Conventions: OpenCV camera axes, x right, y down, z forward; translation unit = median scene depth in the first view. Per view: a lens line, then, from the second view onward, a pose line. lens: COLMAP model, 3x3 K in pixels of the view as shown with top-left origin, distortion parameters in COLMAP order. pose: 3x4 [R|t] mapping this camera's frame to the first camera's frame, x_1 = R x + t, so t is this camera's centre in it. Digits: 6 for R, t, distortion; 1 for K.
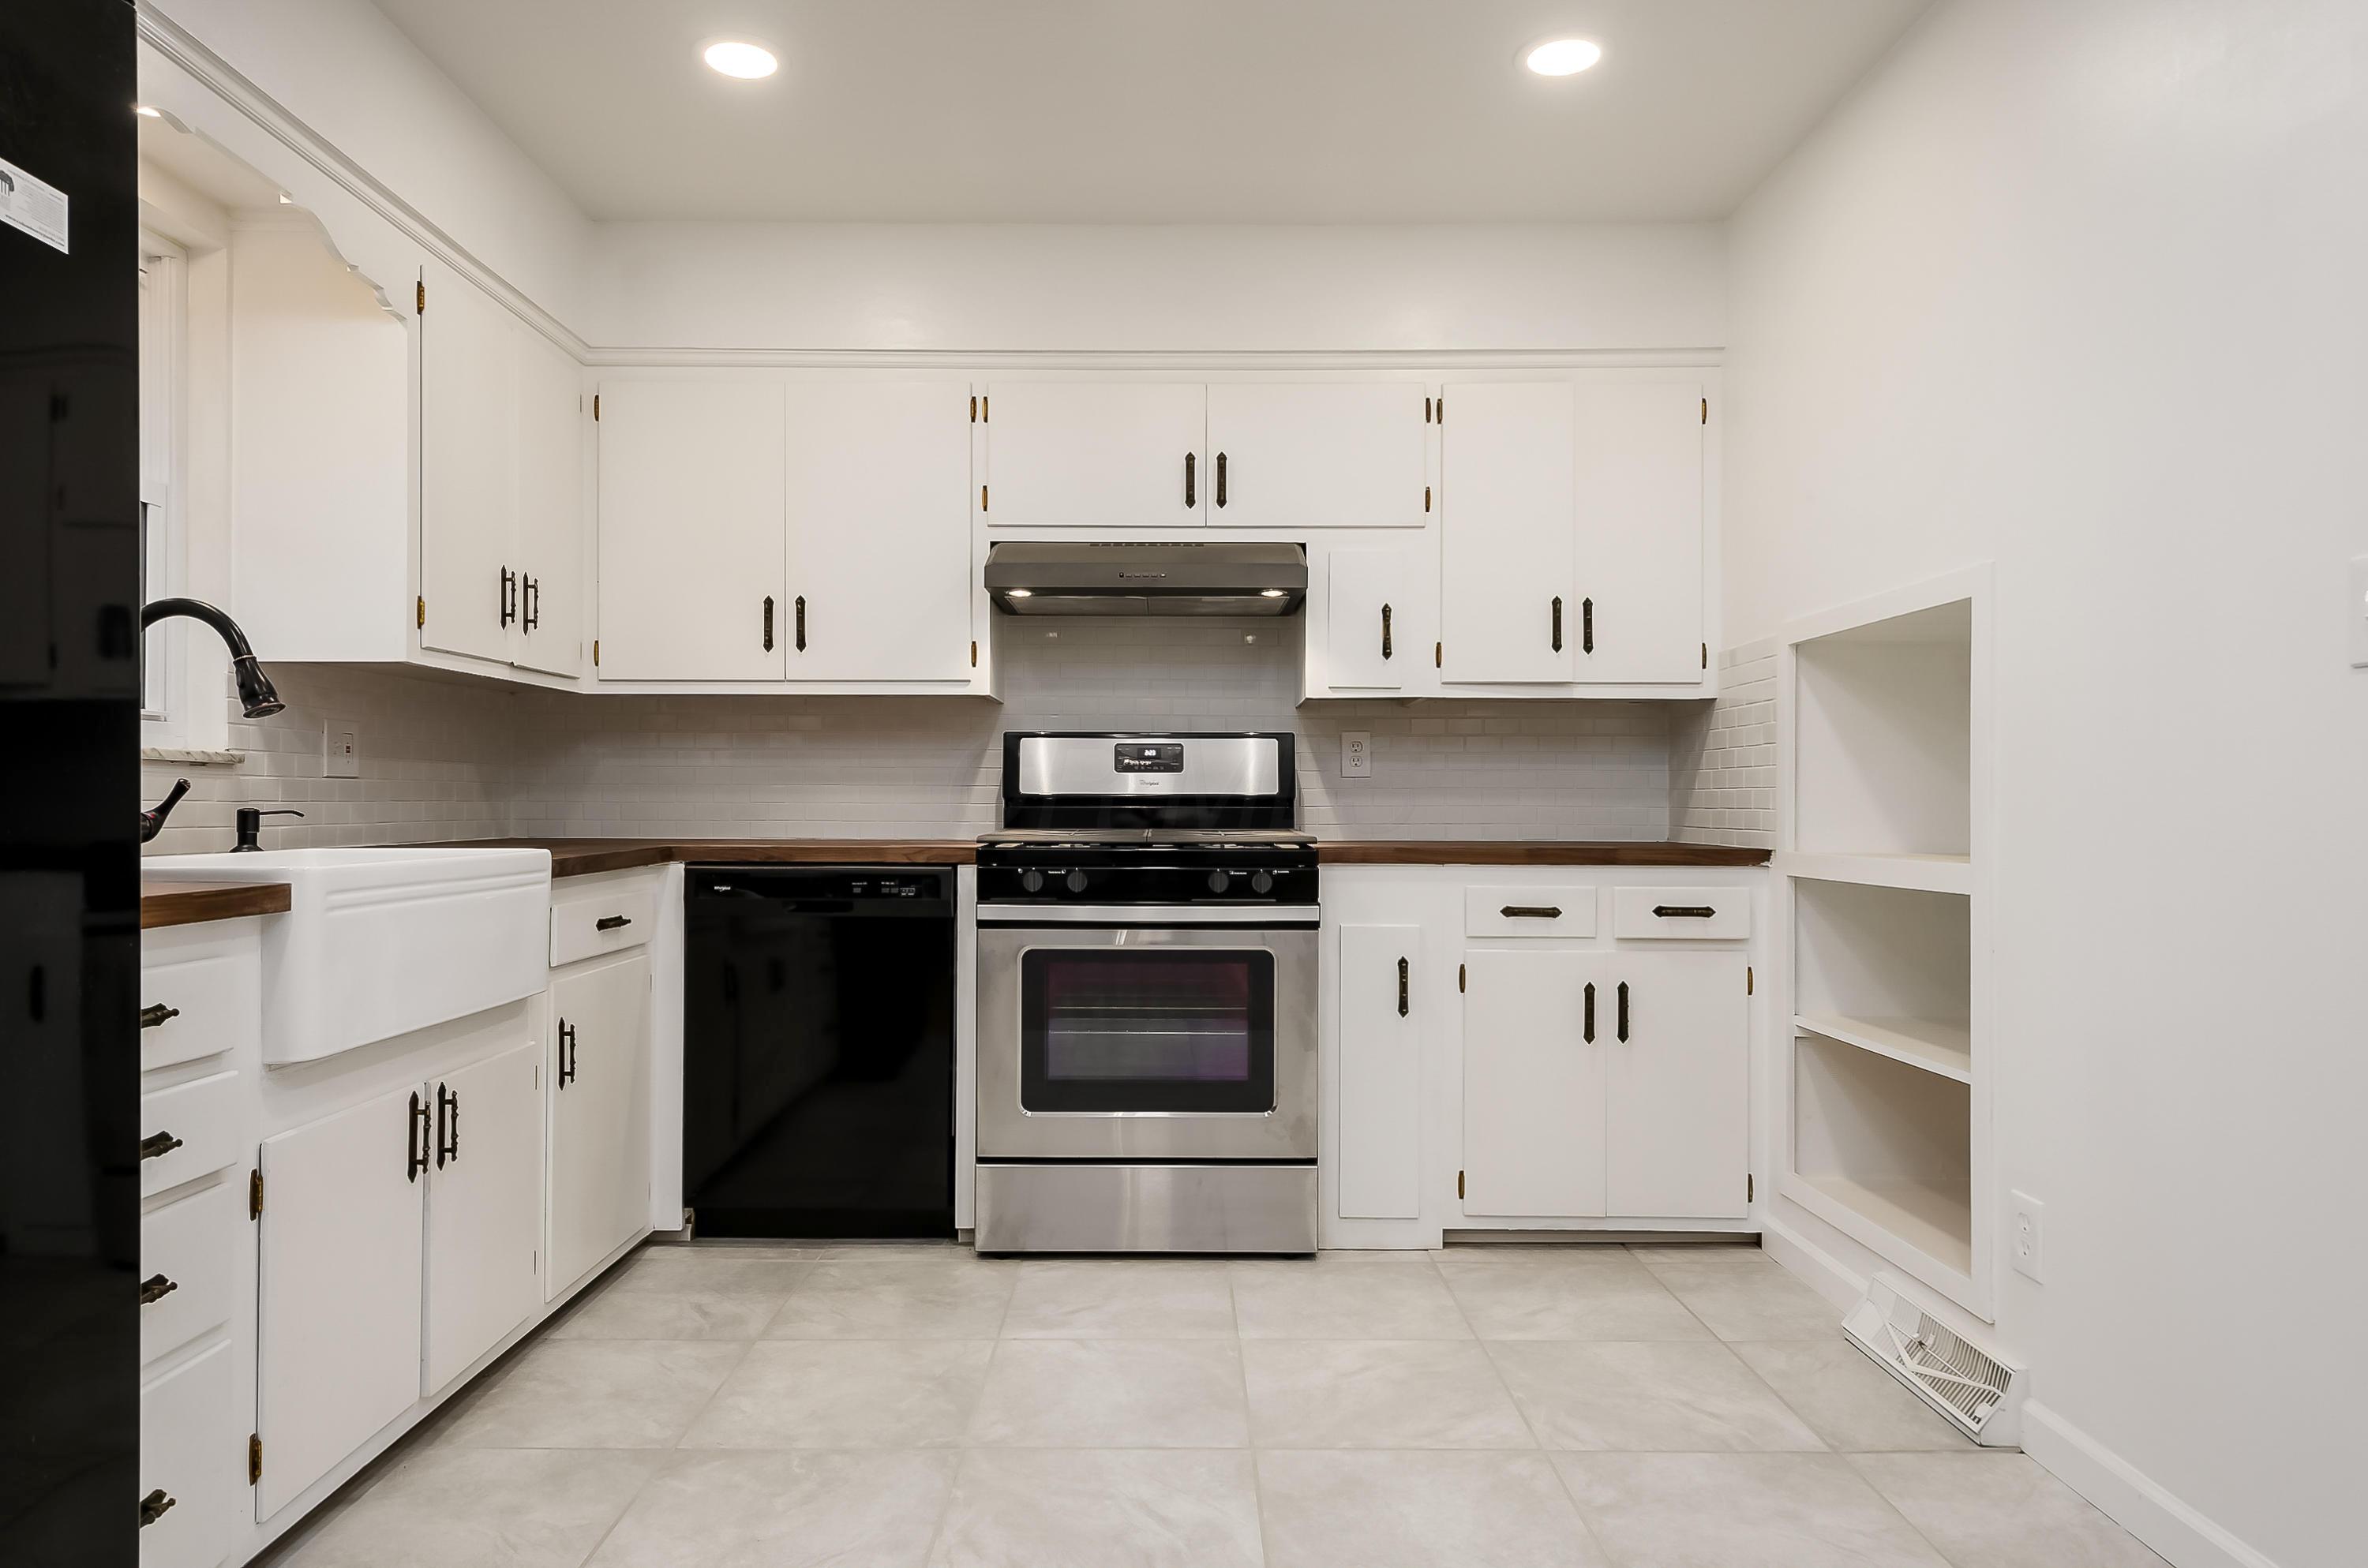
lens RADIAL K [[1439.3, 0, 1195.8], [0, 1439.3, 799.6], [0, 0, 1]] dist [0.039912, -0.000262]
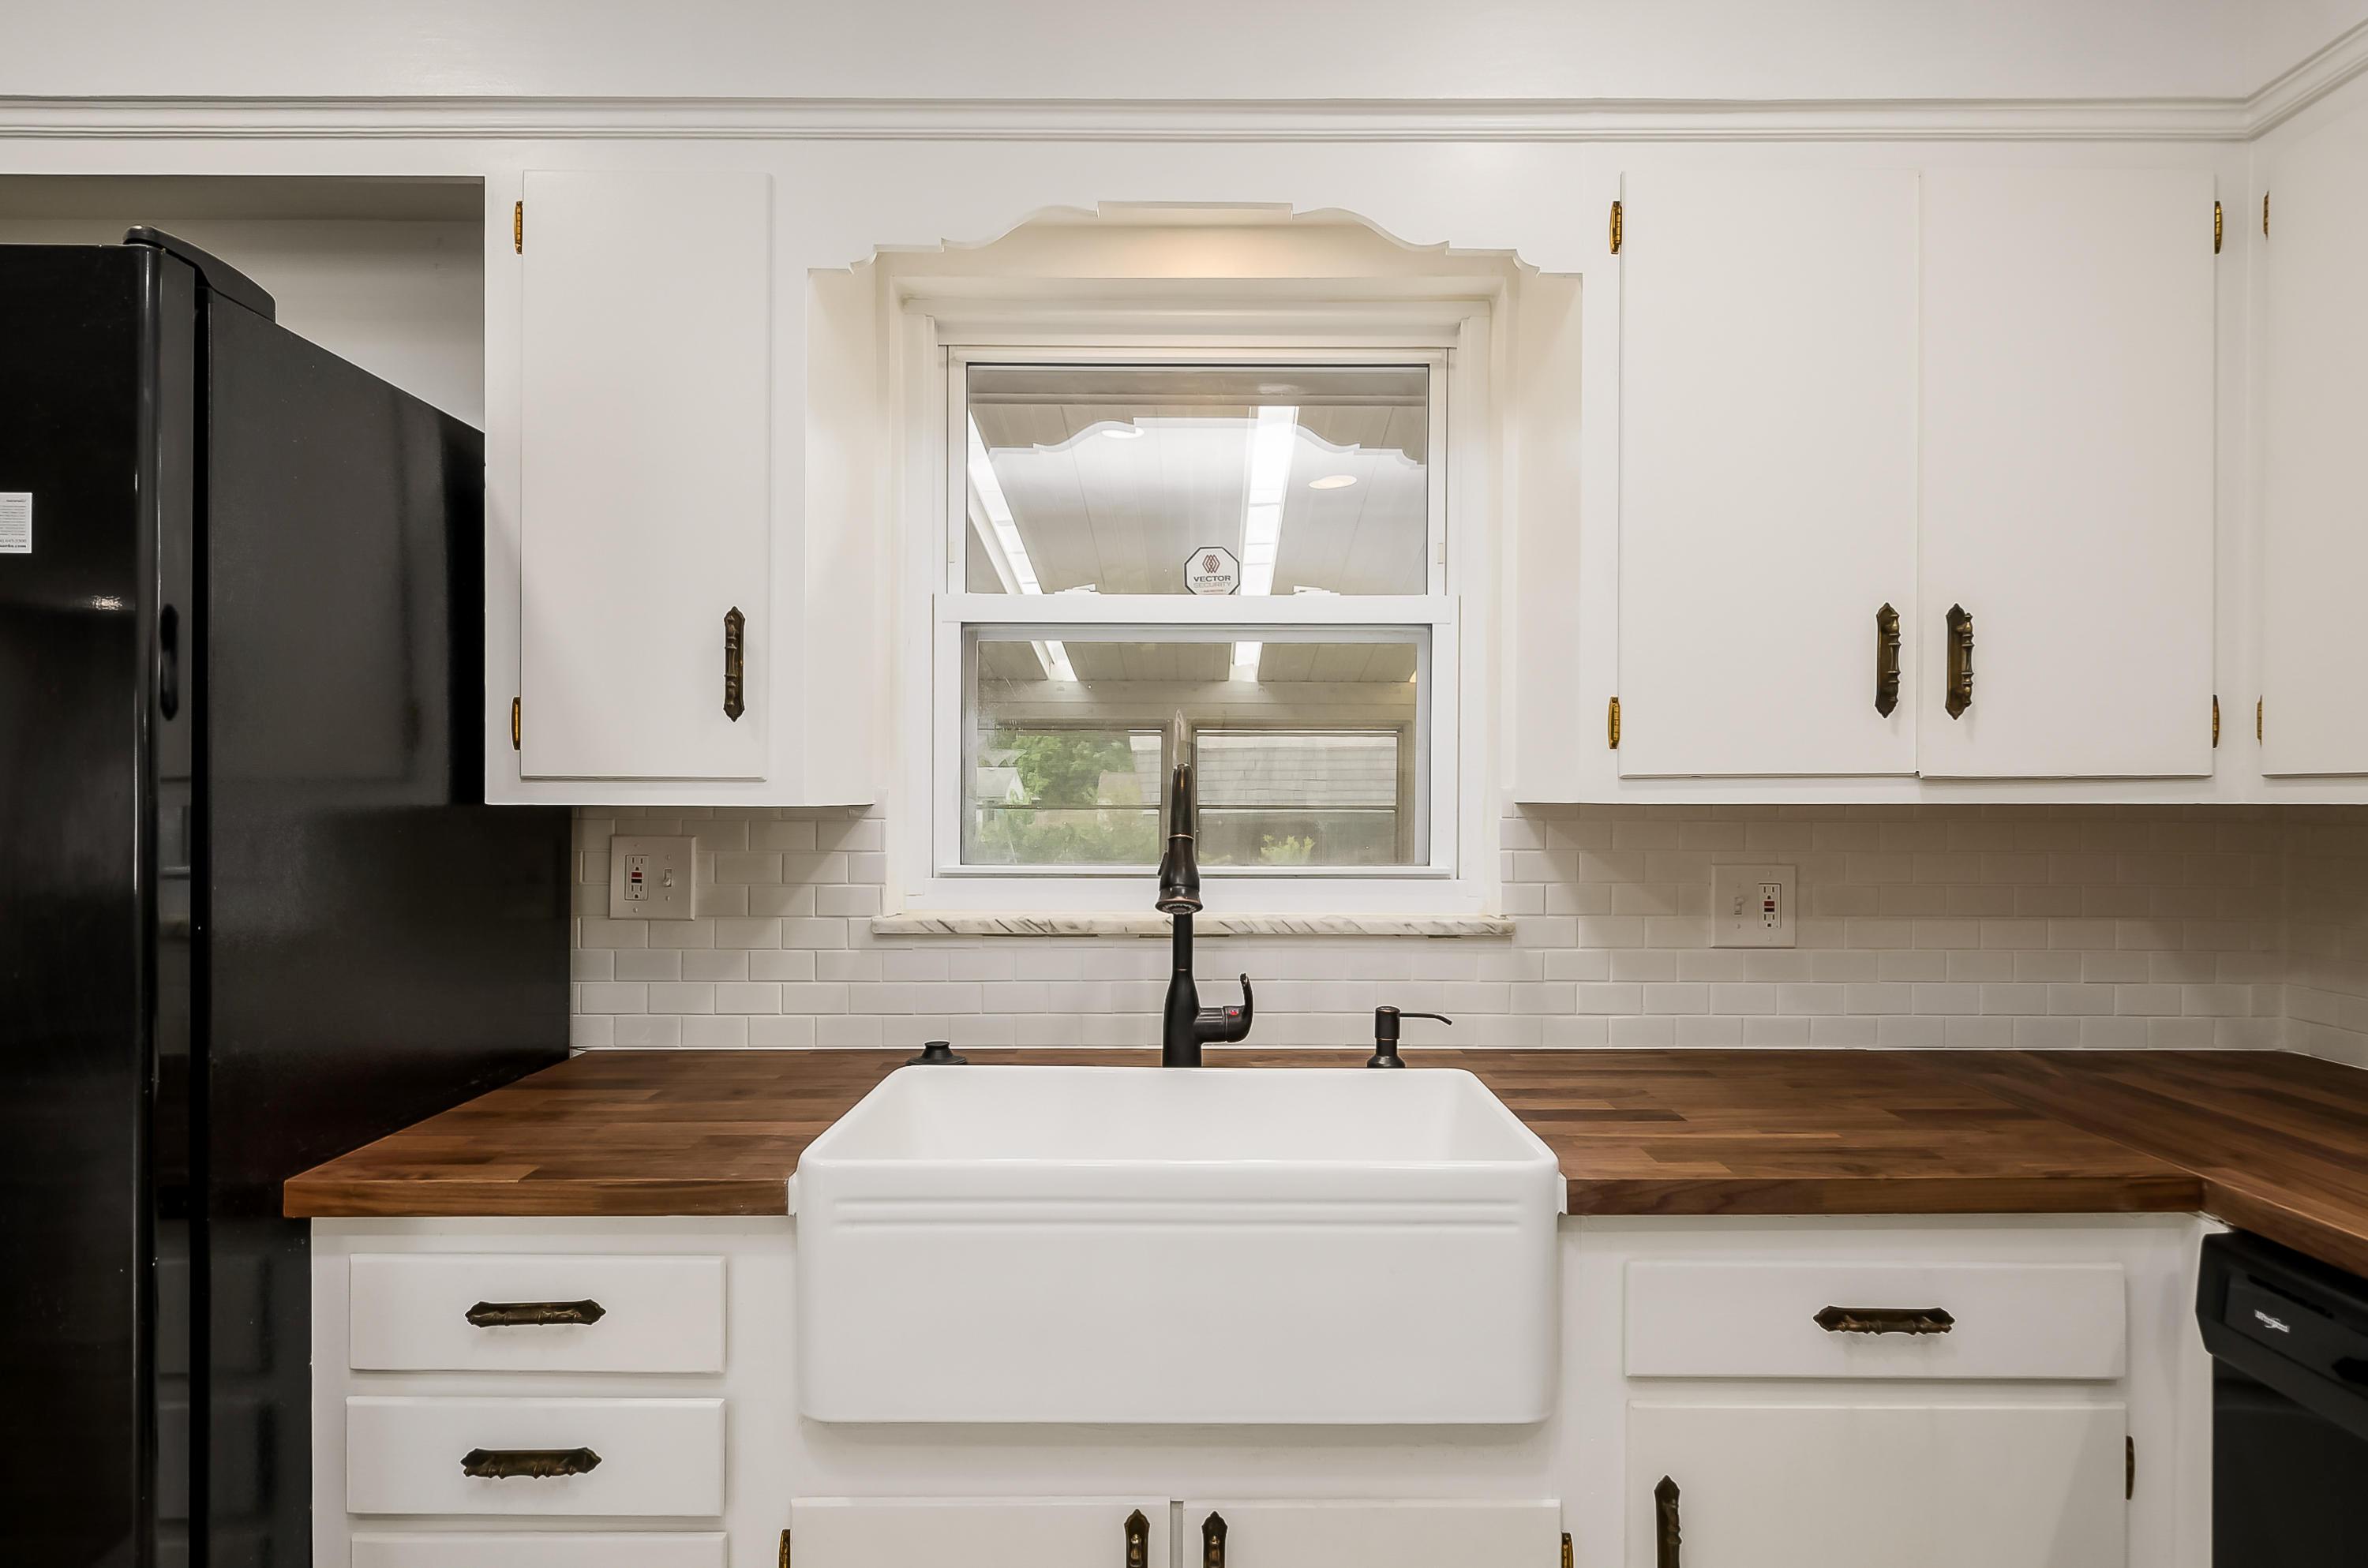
lens RADIAL K [[1325.1, 0, 1188.1], [0, 1325.1, 798.6], [0, 0, 1]] dist [0.008074, 0.000327]
pose [[-0.008570, 0.001199, -0.999963, 0.042610], [0.000660, 0.999999, 0.001194, -0.081577], [0.999963, -0.000650, -0.008571, 0.693014]]
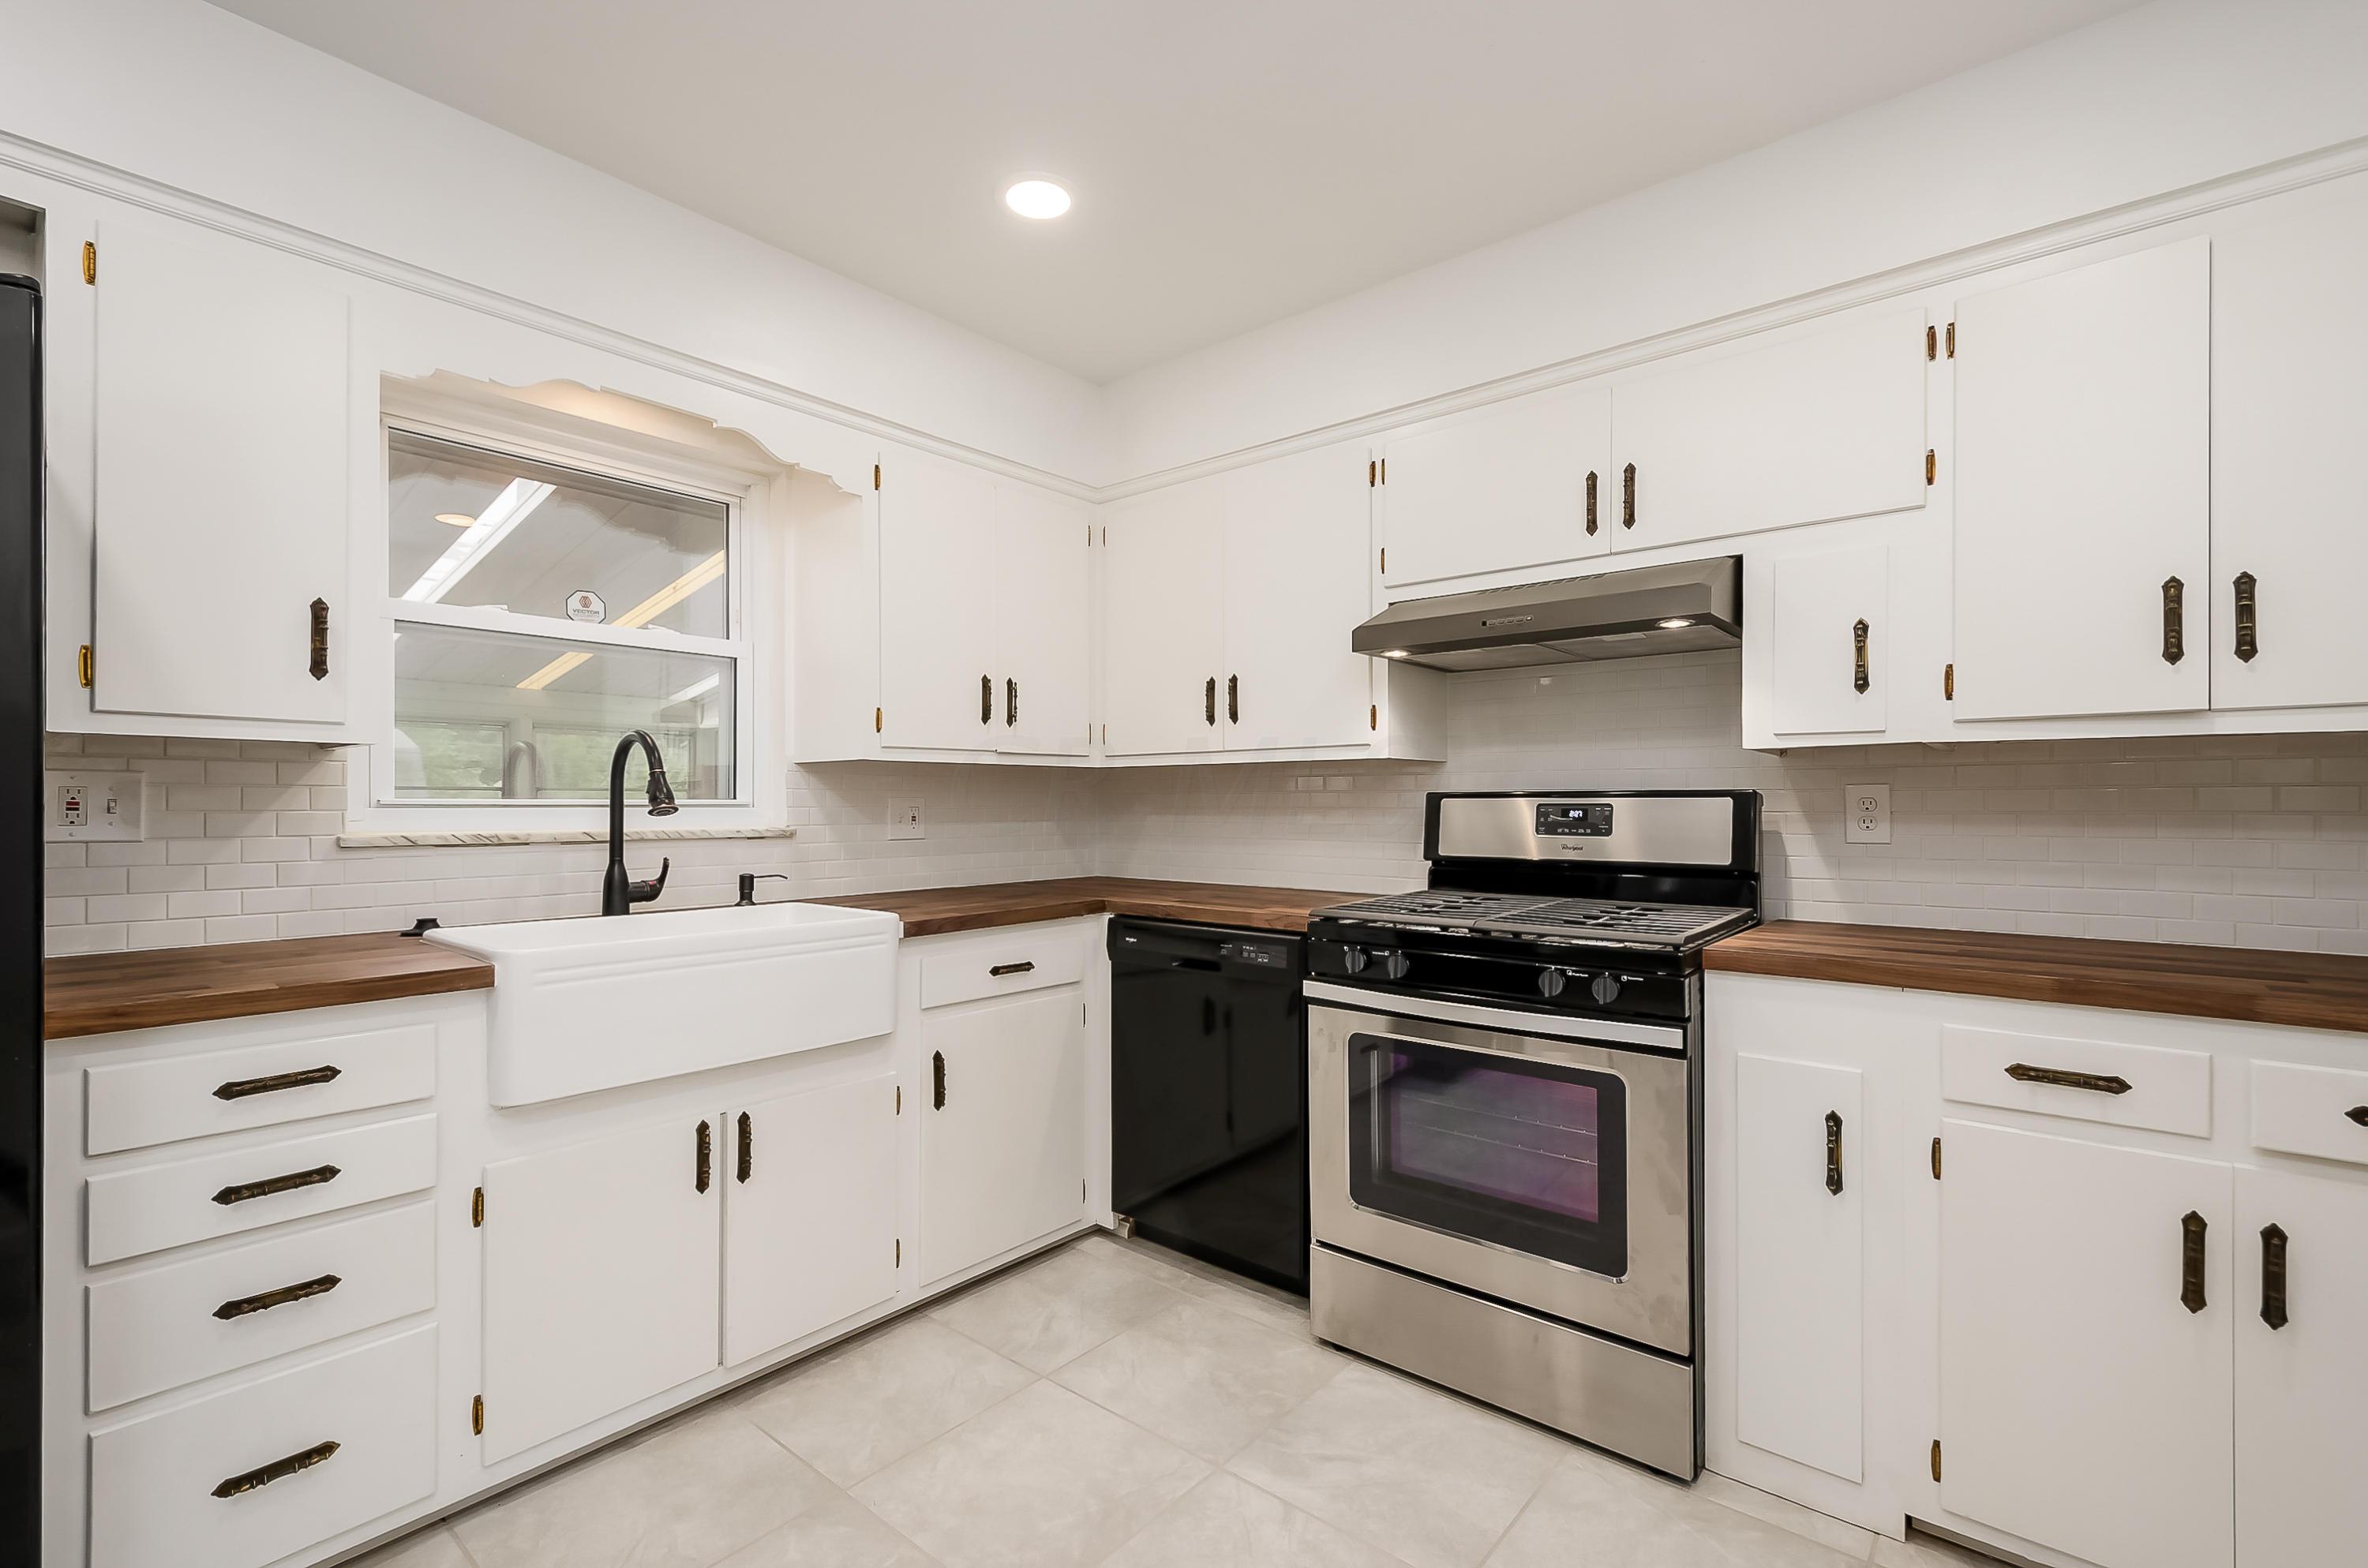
lens RADIAL K [[1056.6, 0, 1199.5], [0, 1056.6, 802.3], [0, 0, 1]] dist [0.017803, -0.000566]
pose [[0.763508, -0.002390, -0.645794, 0.248502], [0.002584, 0.999996, -0.000646, -0.045845], [0.645793, -0.001175, 0.763512, 0.394457]]
